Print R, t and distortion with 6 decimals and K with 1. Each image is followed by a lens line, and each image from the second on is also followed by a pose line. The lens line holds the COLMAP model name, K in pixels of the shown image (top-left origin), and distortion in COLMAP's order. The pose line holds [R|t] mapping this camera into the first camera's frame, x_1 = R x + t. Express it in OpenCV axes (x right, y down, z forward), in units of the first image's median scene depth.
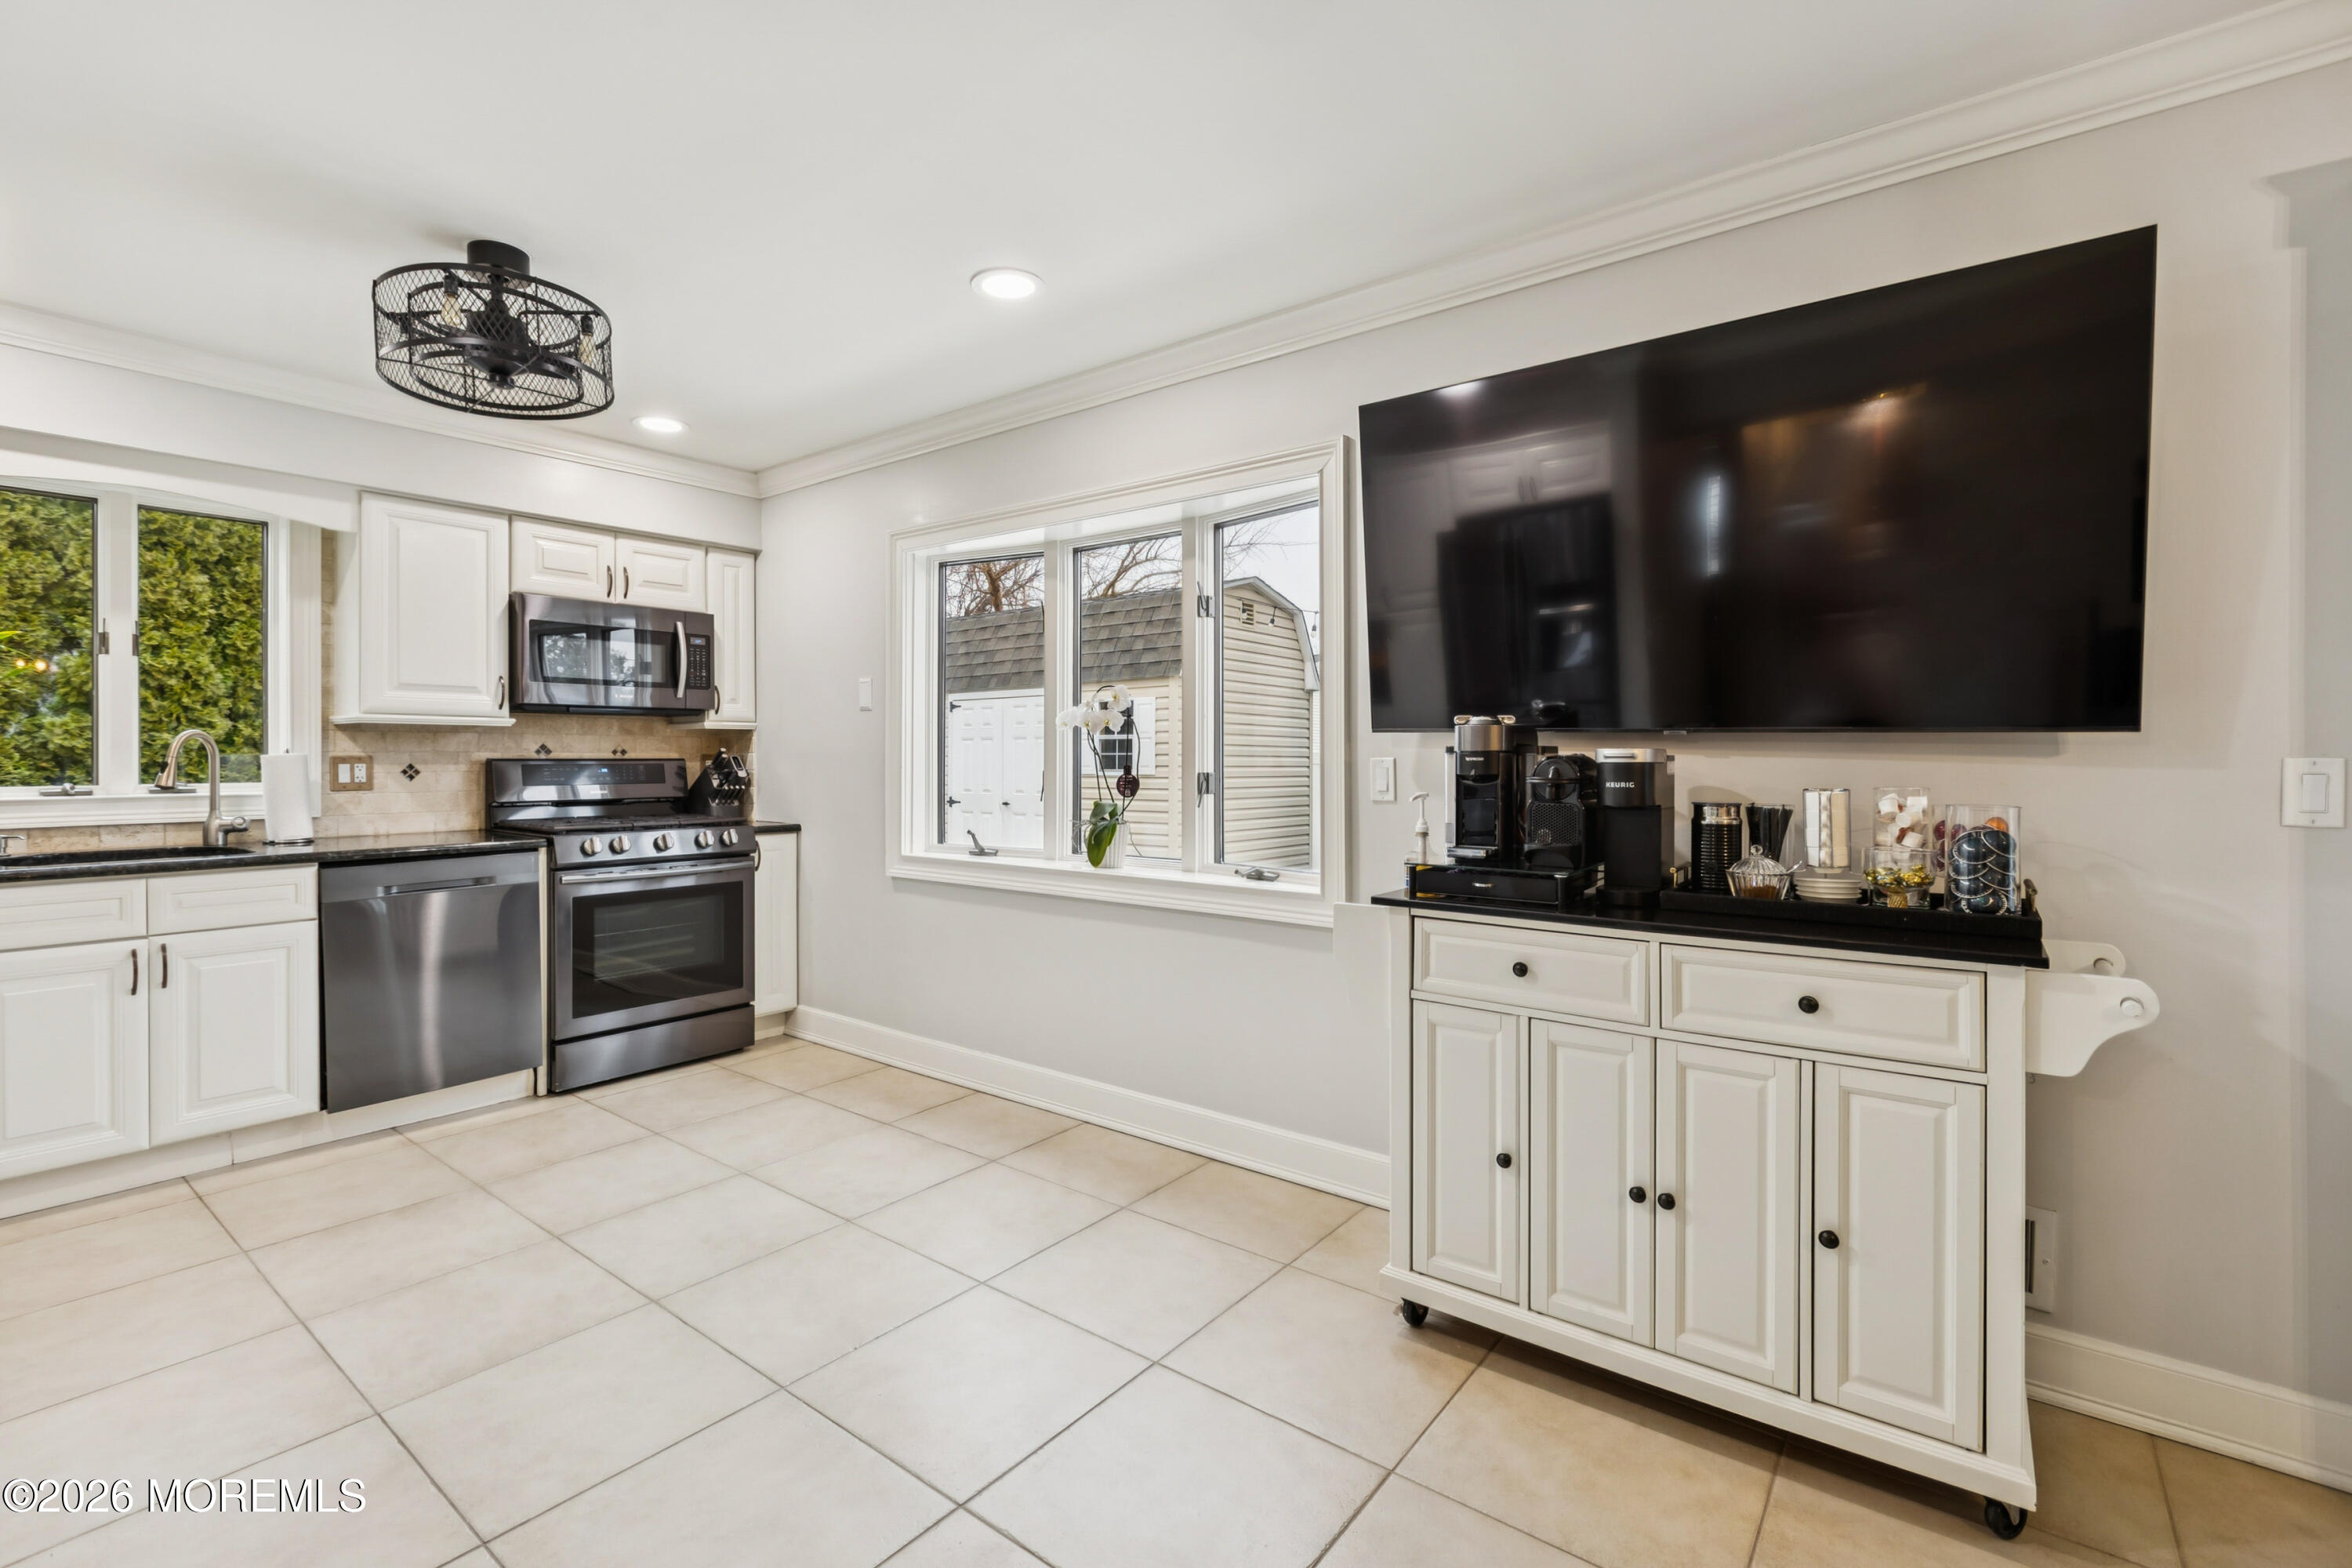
lens RADIAL K [[1048.3, 0, 1176.0], [0, 1048.3, 784.0], [0, 0, 1]] dist [0.007642, -0.000405]
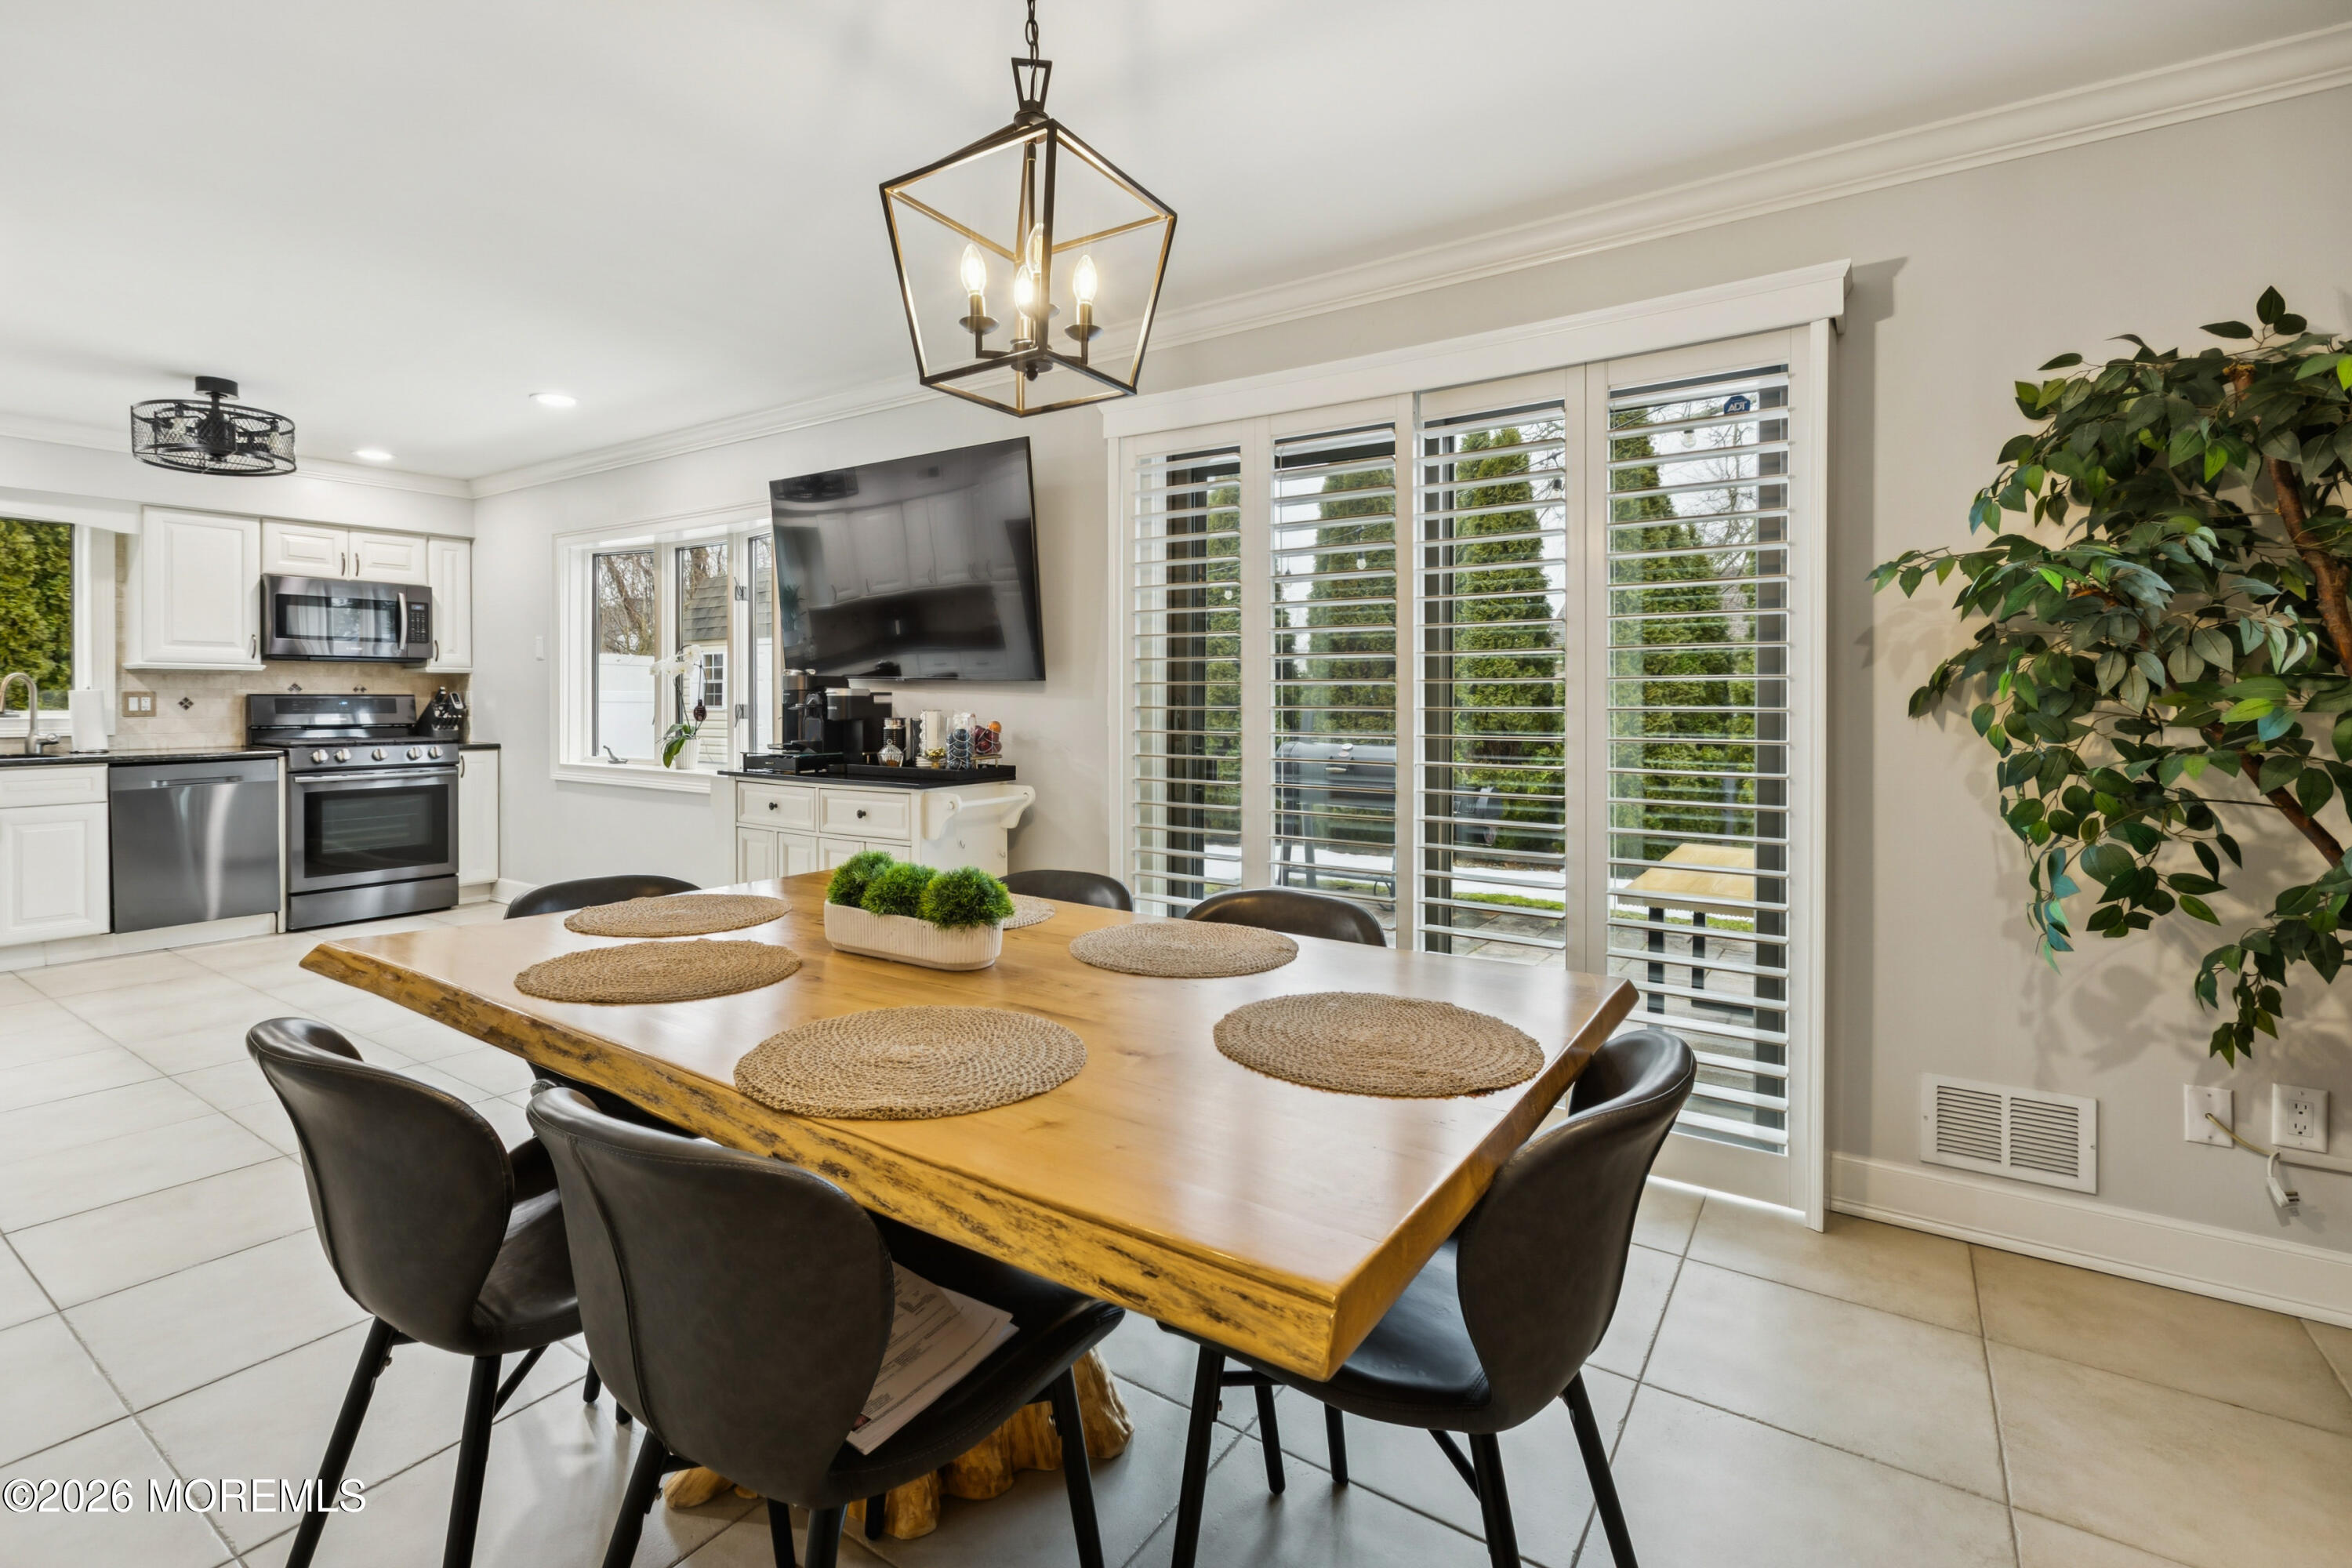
lens RADIAL K [[1058.3, 0, 1169.2], [0, 1058.3, 728.1], [0, 0, 1]] dist [-0.001362, -0.000020]
pose [[0.997090, 0.000820, 0.076230, 0.453745], [-0.001097, 0.999993, 0.003591, 0.014643], [-0.076226, -0.003664, 0.997084, -0.481223]]
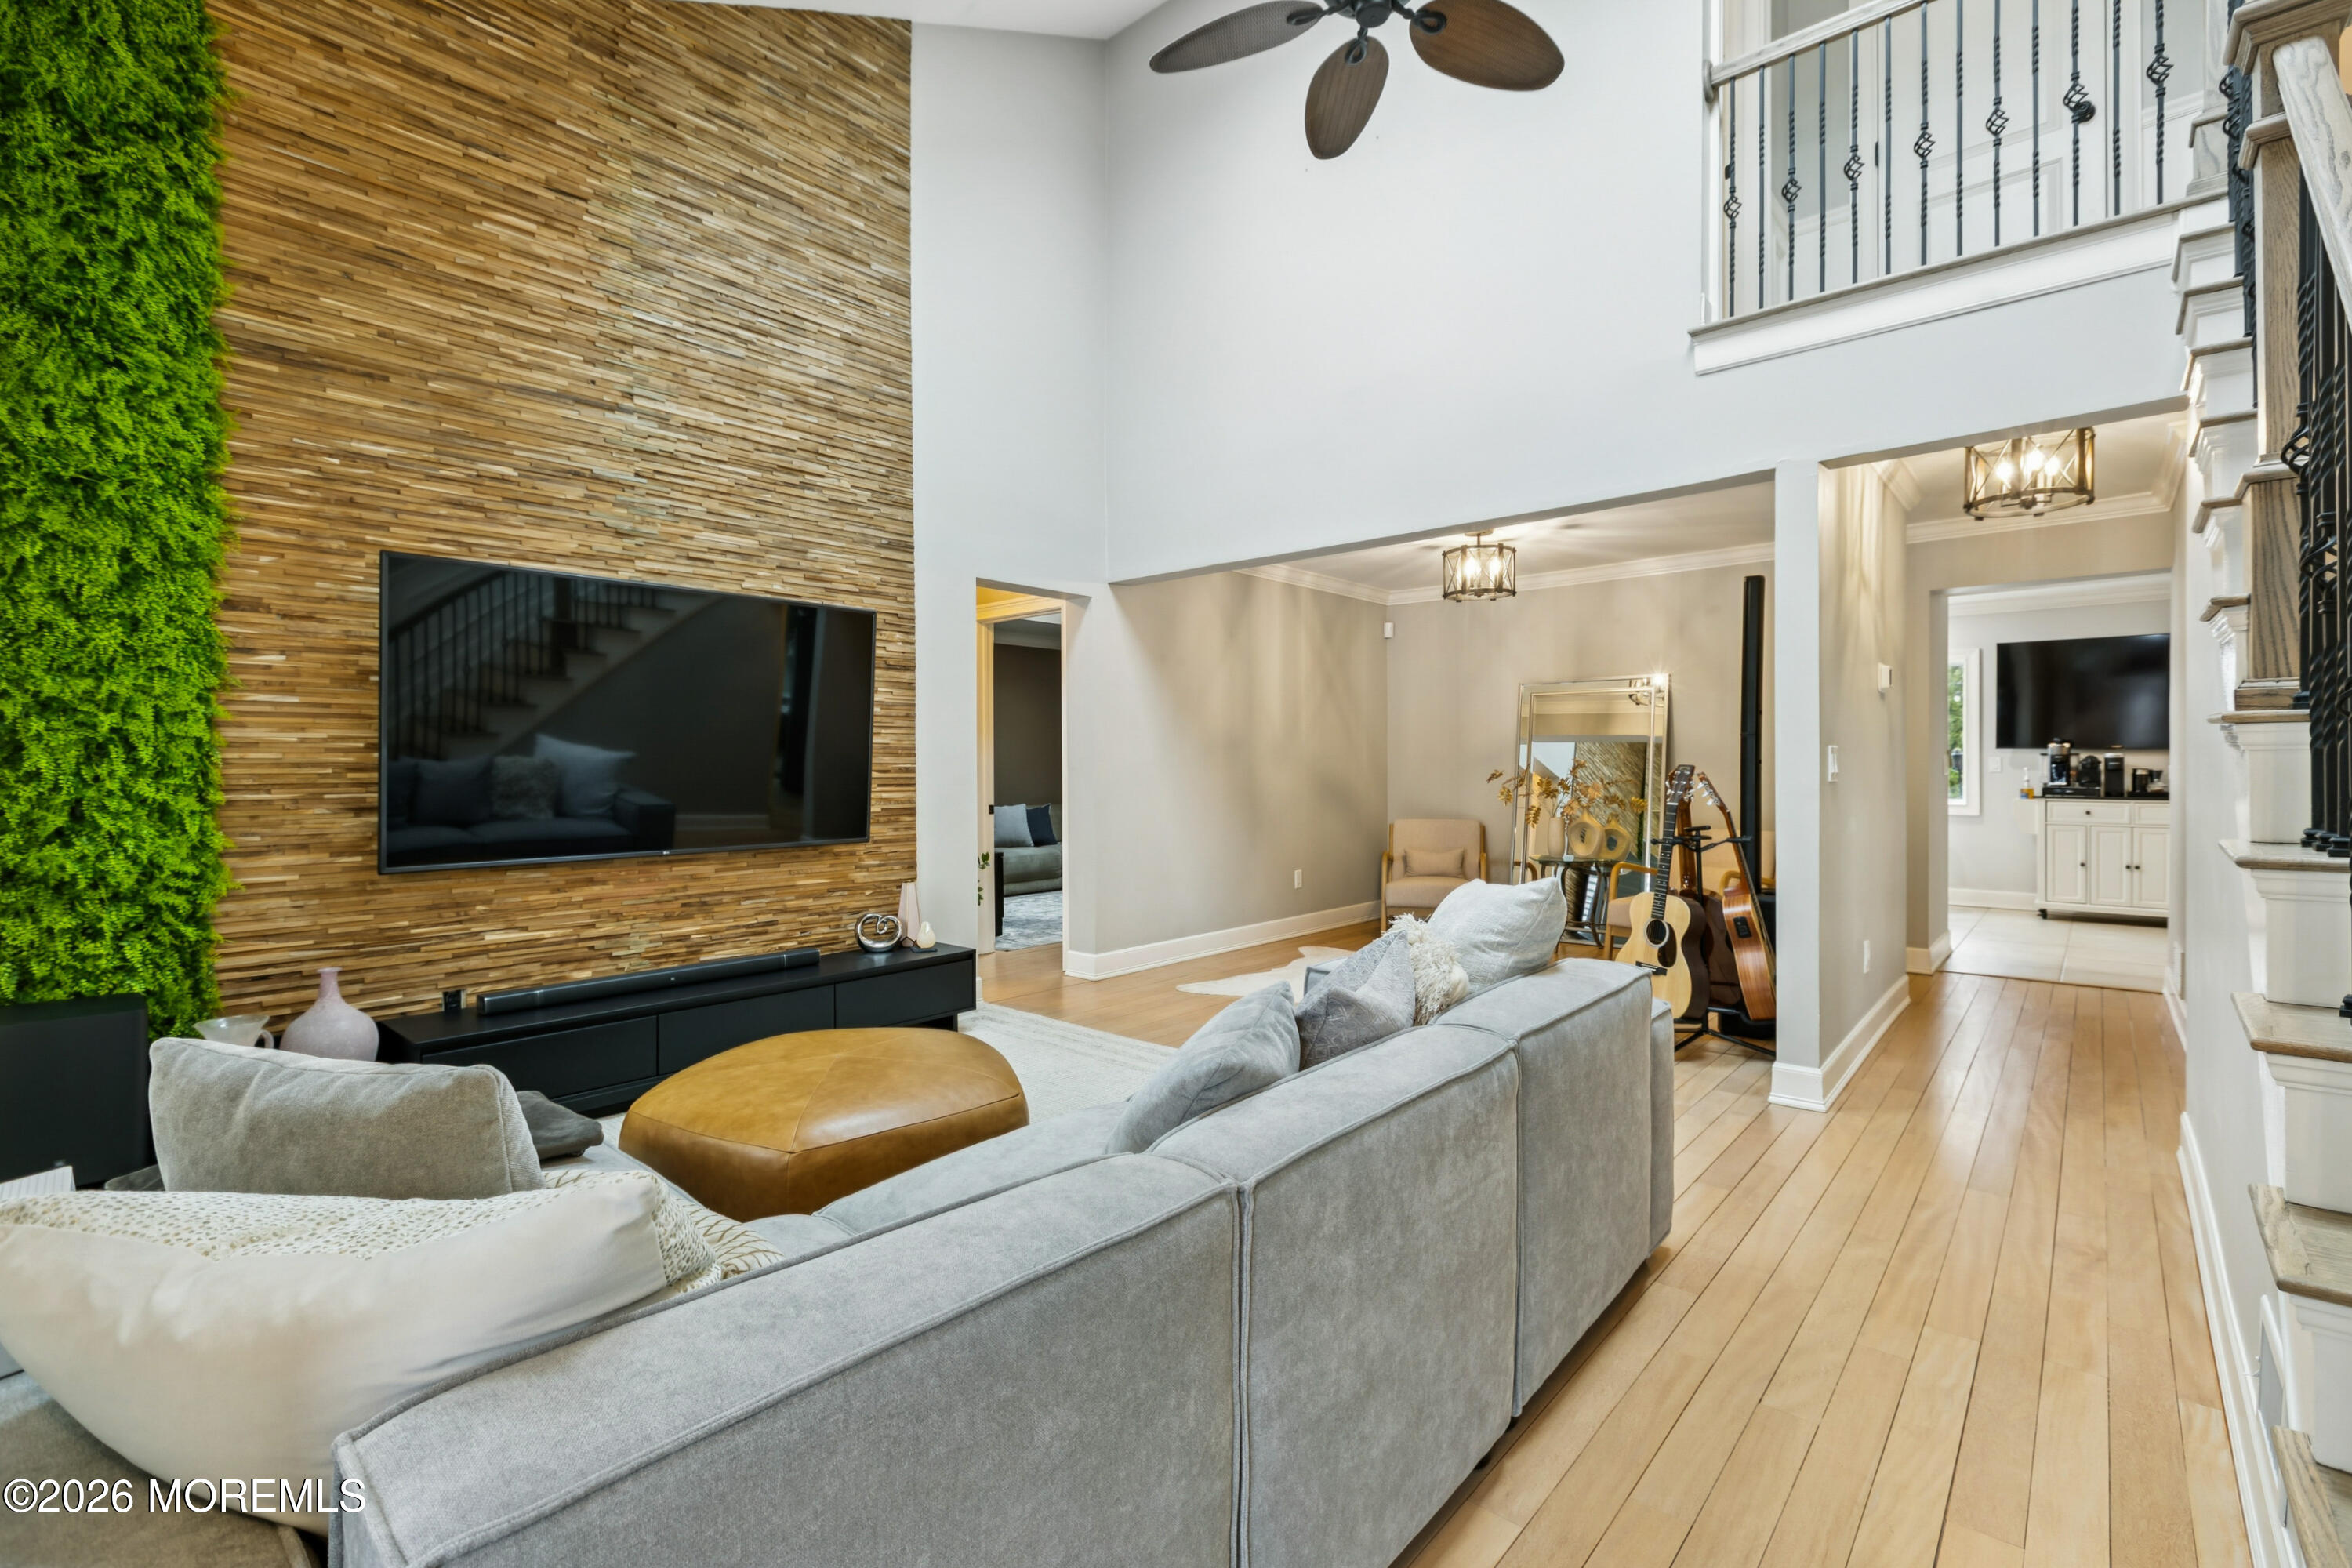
lens RADIAL K [[1018.2, 0, 1167.7], [0, 1018.2, 773.6], [0, 0, 1]] dist [0.002271, 0.000525]
pose [[0.996181, -0.006588, -0.087064, -1.360288], [0.005564, 0.999913, -0.011994, 0.031859], [0.087135, 0.011464, 0.996131, -1.517407]]
